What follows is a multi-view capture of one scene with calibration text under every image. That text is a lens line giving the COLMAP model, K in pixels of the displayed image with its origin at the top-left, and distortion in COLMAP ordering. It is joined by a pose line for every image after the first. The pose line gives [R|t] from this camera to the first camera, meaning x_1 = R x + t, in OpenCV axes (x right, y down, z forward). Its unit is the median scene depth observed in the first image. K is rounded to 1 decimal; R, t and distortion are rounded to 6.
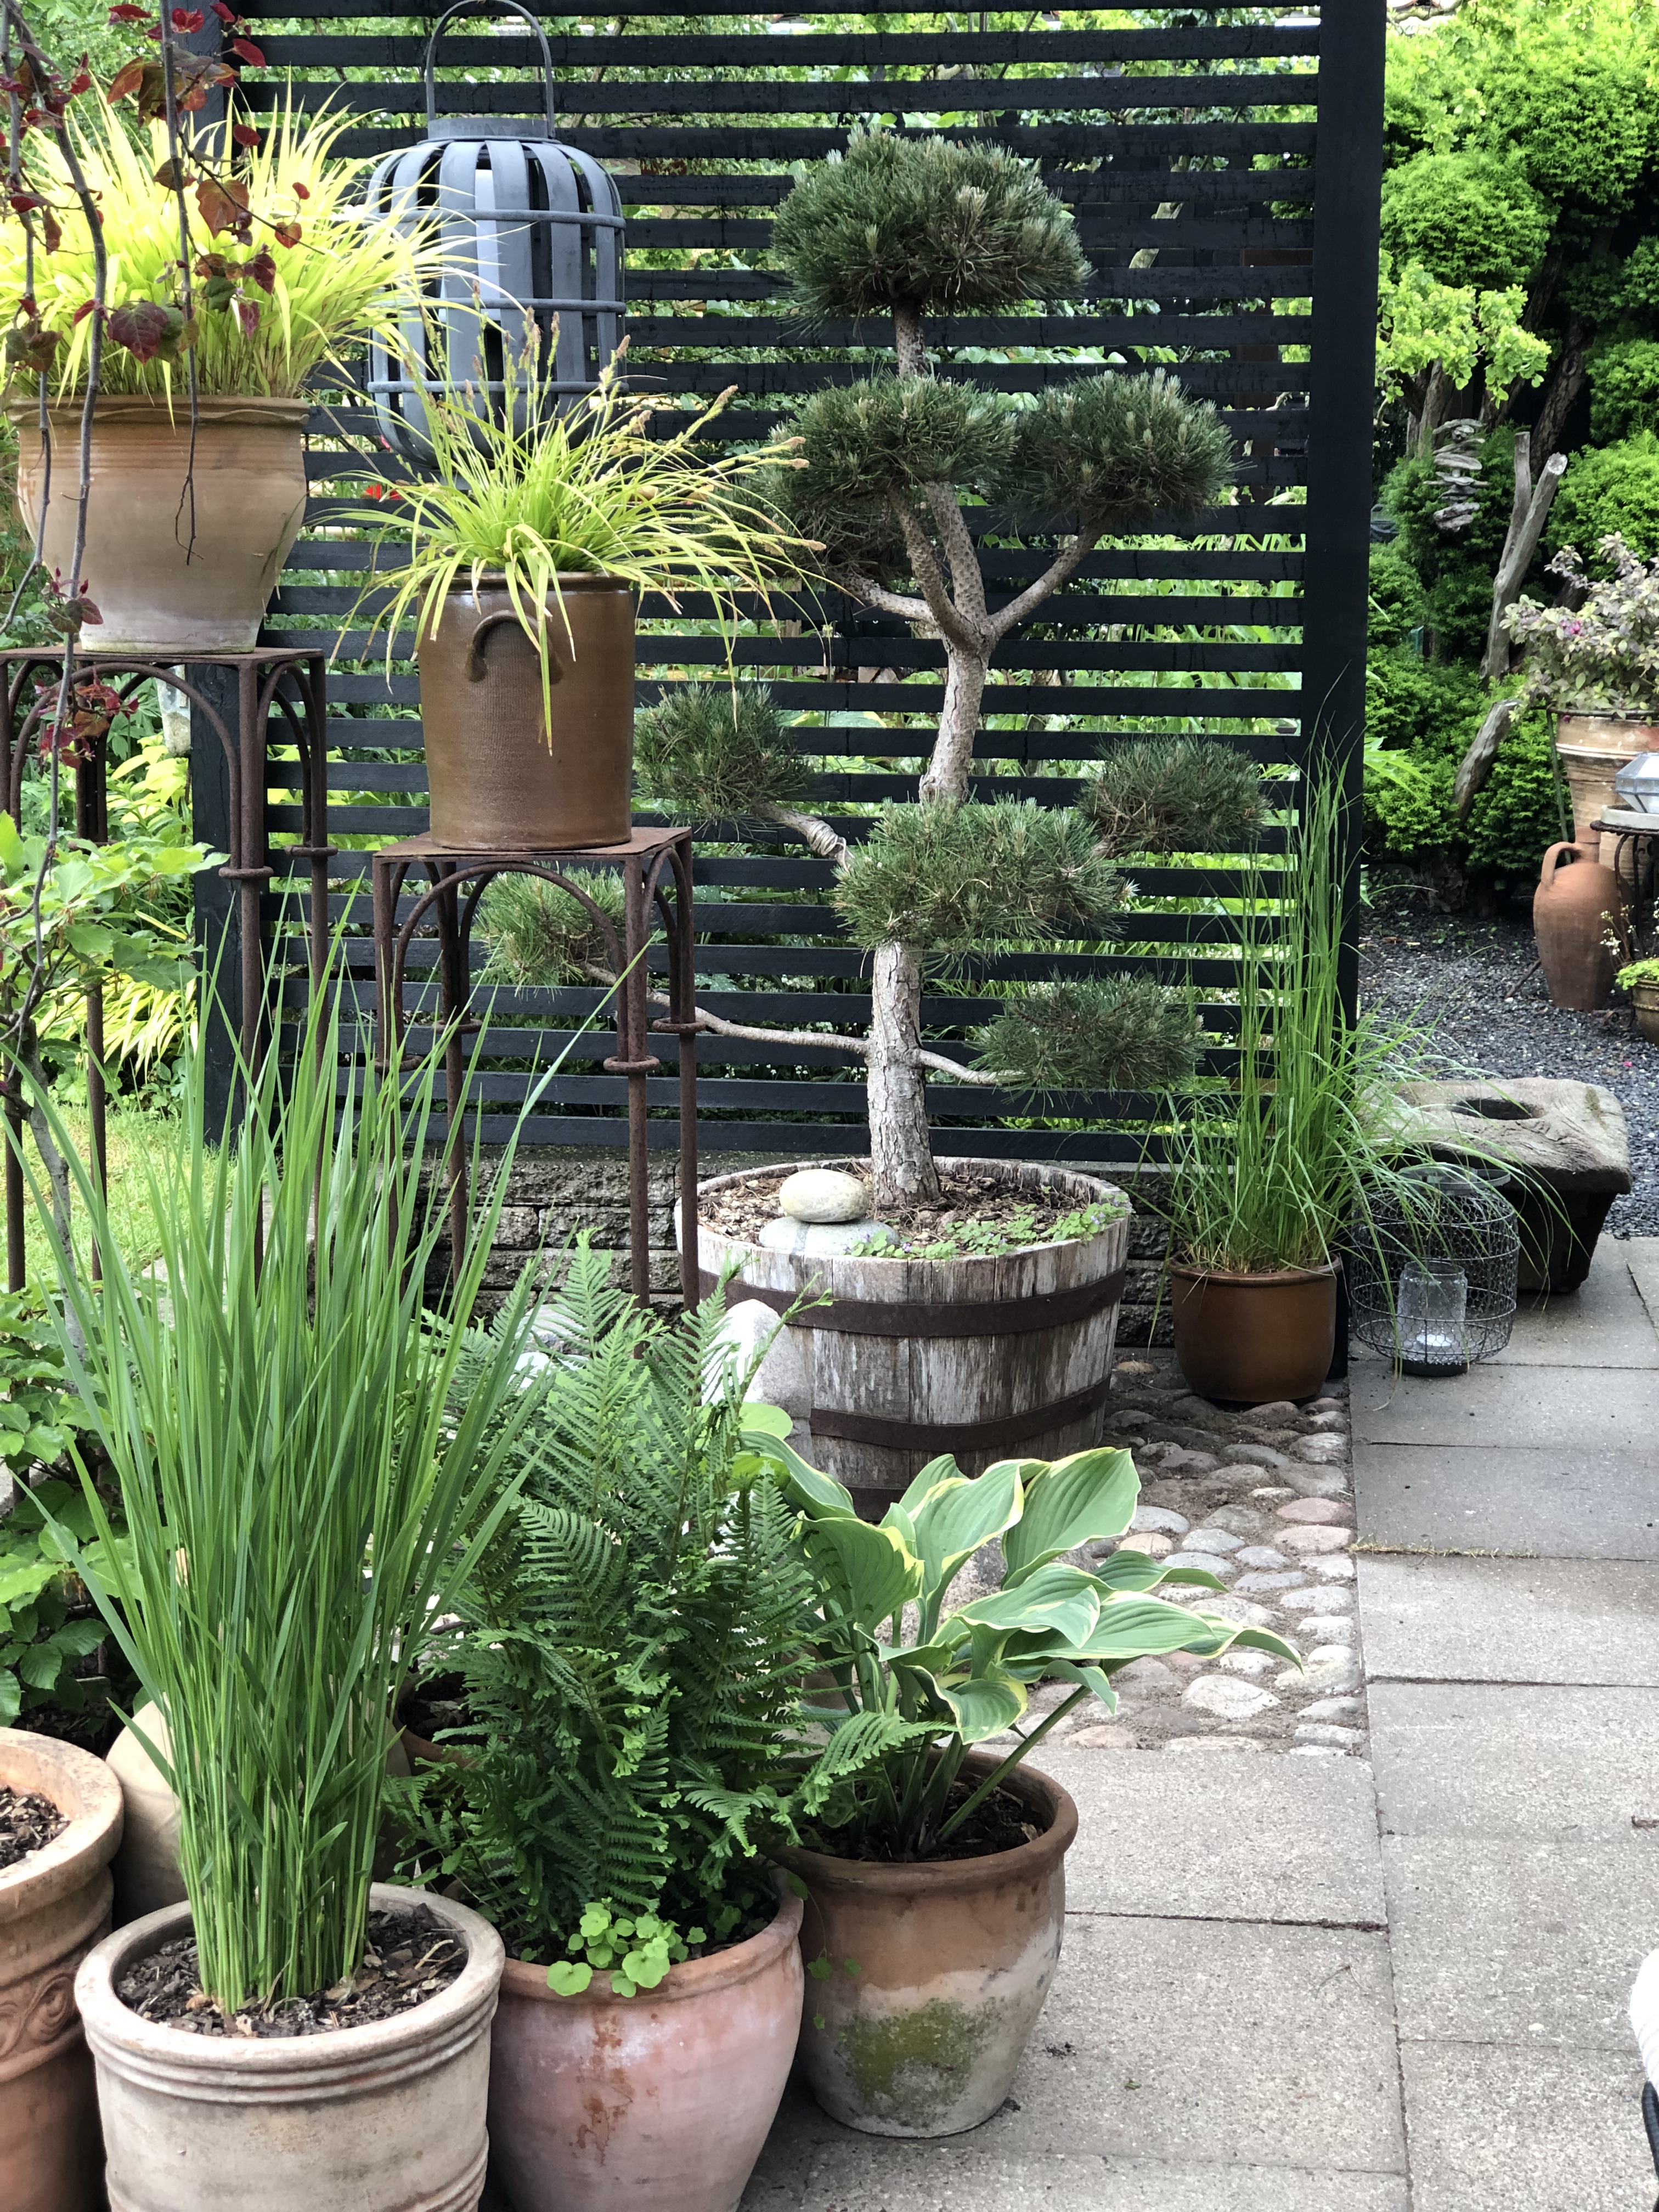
lens RADIAL K [[3676.9, 0, 828.7], [0, 3676.9, 1106.6], [0, 0, 1]] dist [-0.007087, 0.000000]
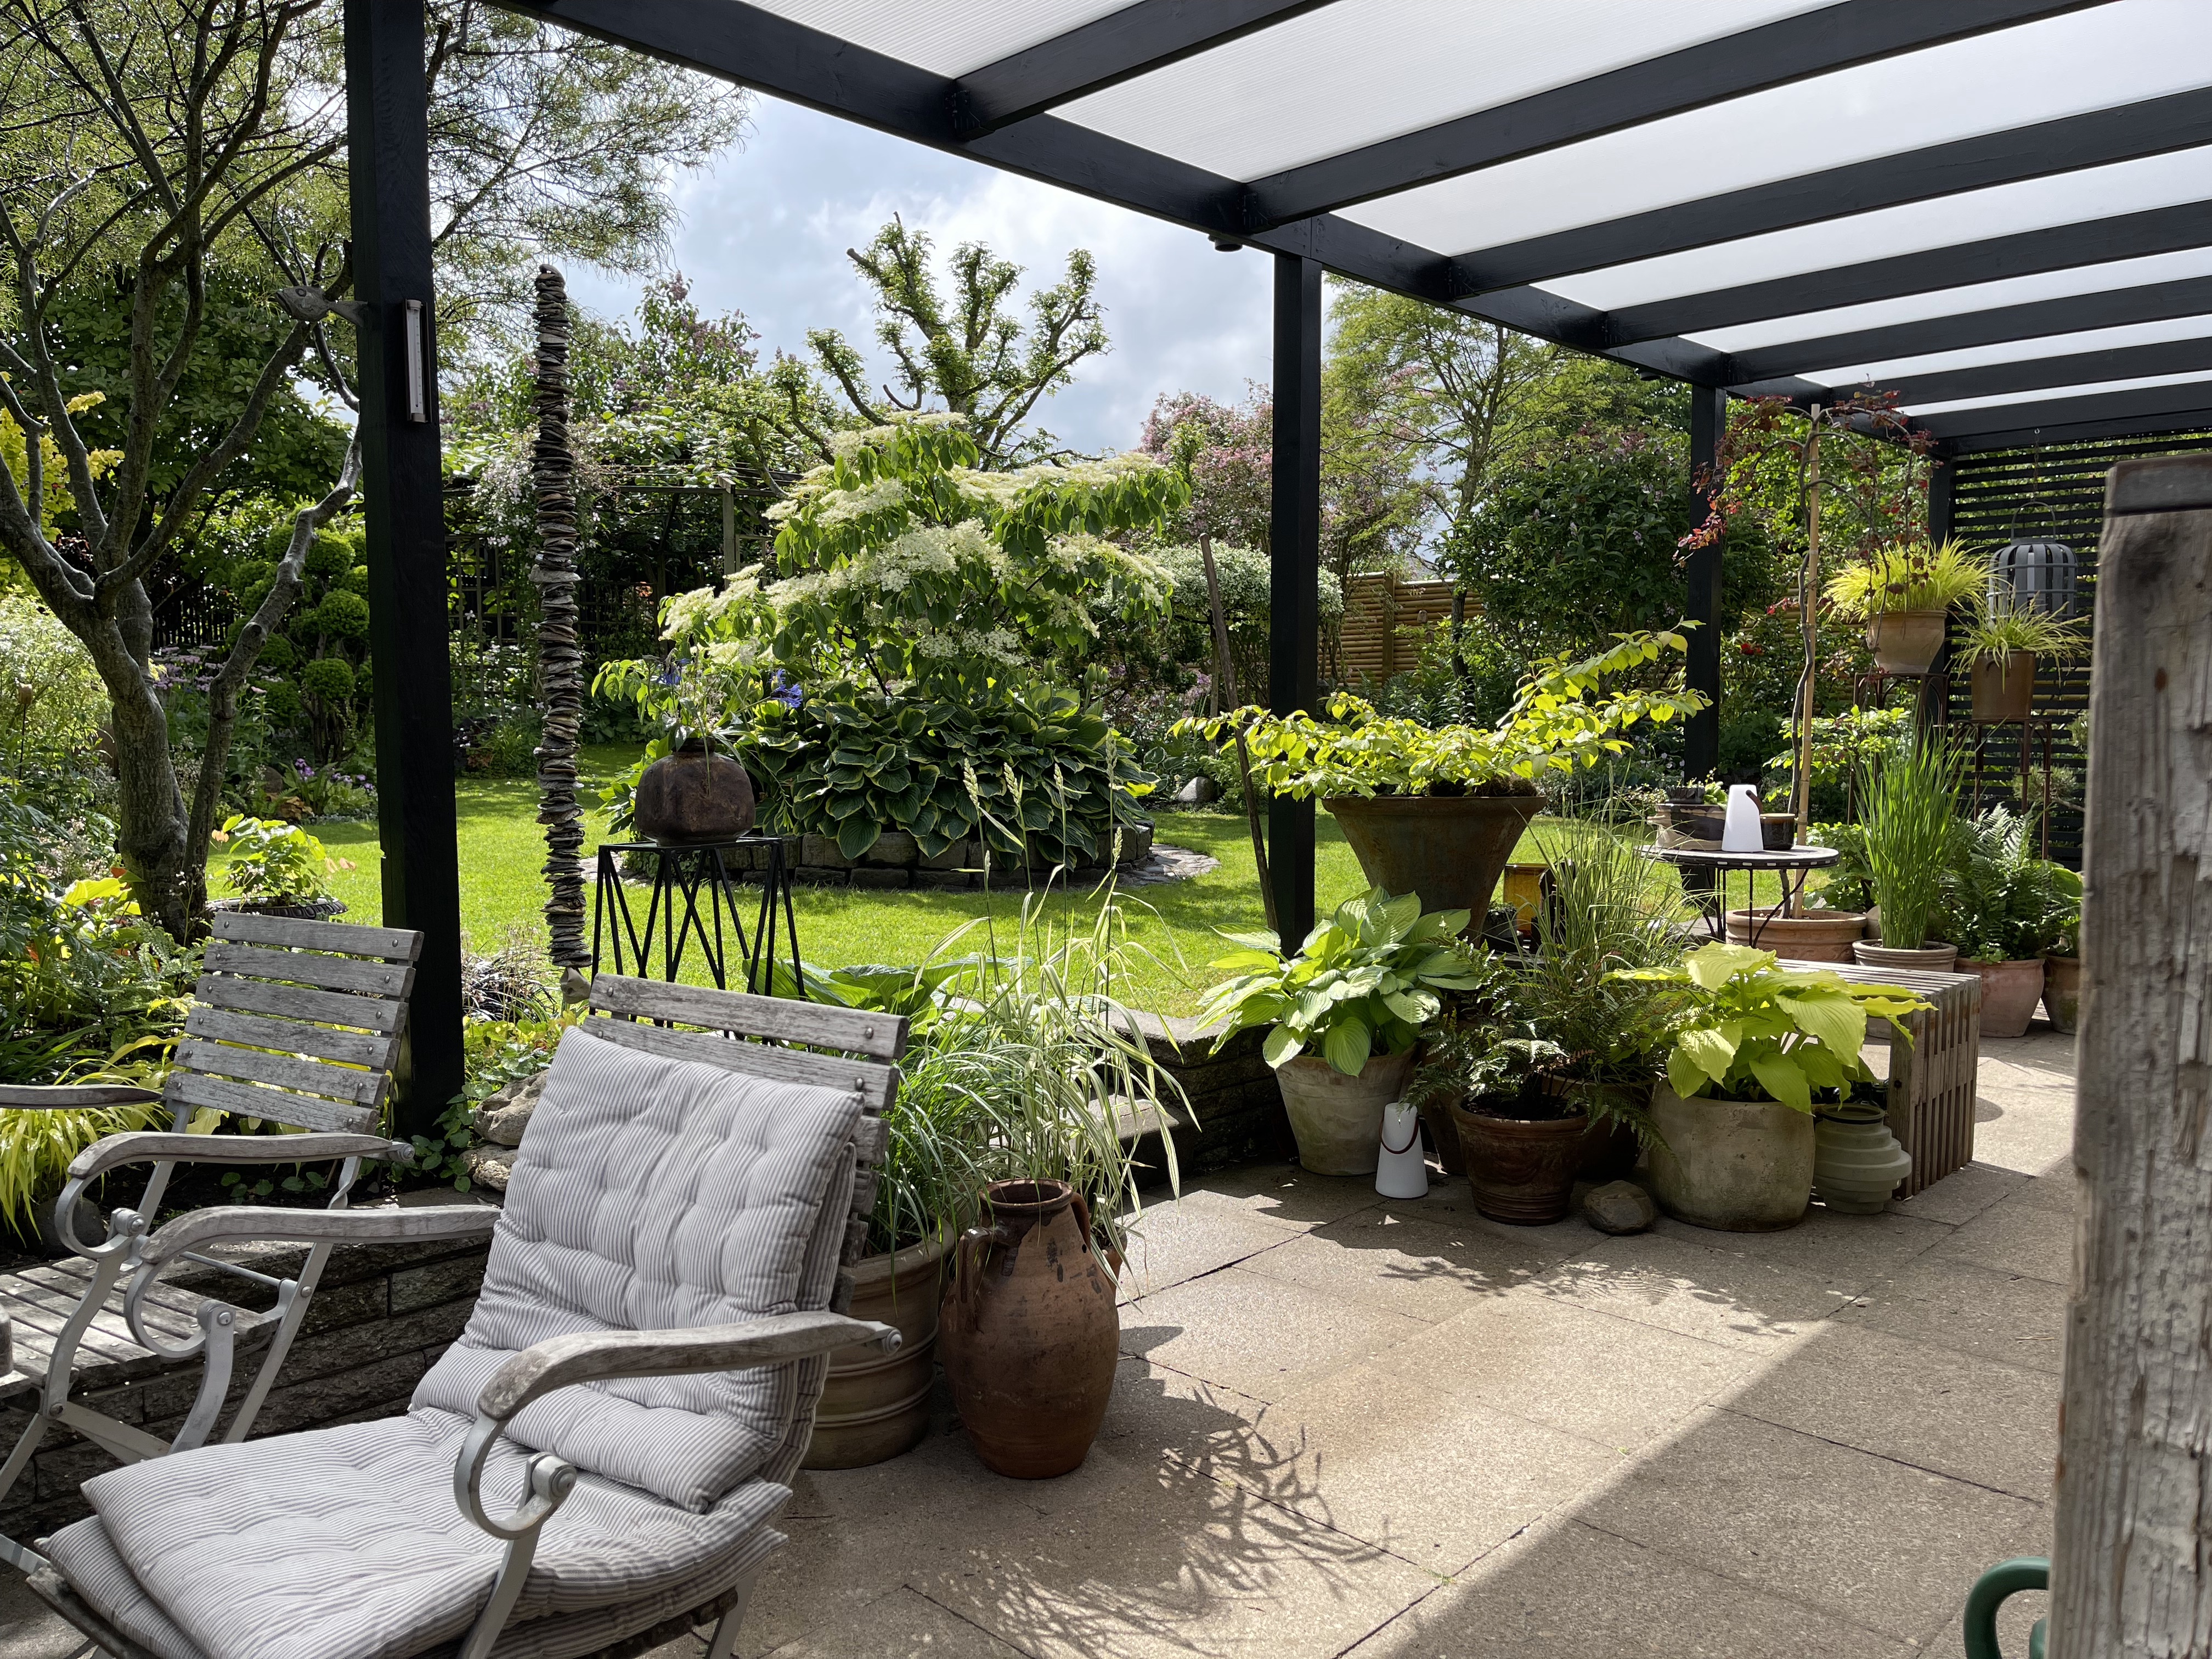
lens RADIAL K [[1661.3, 0, 1102.1], [0, 1661.3, 829.6], [0, 0, 1]] dist [0.041619, 0.001451]
pose [[0.794424, 0.044698, -0.605717, 0.174722], [-0.107219, 0.991947, -0.067422, 0.188789], [0.597825, 0.118506, 0.792819, -0.689978]]
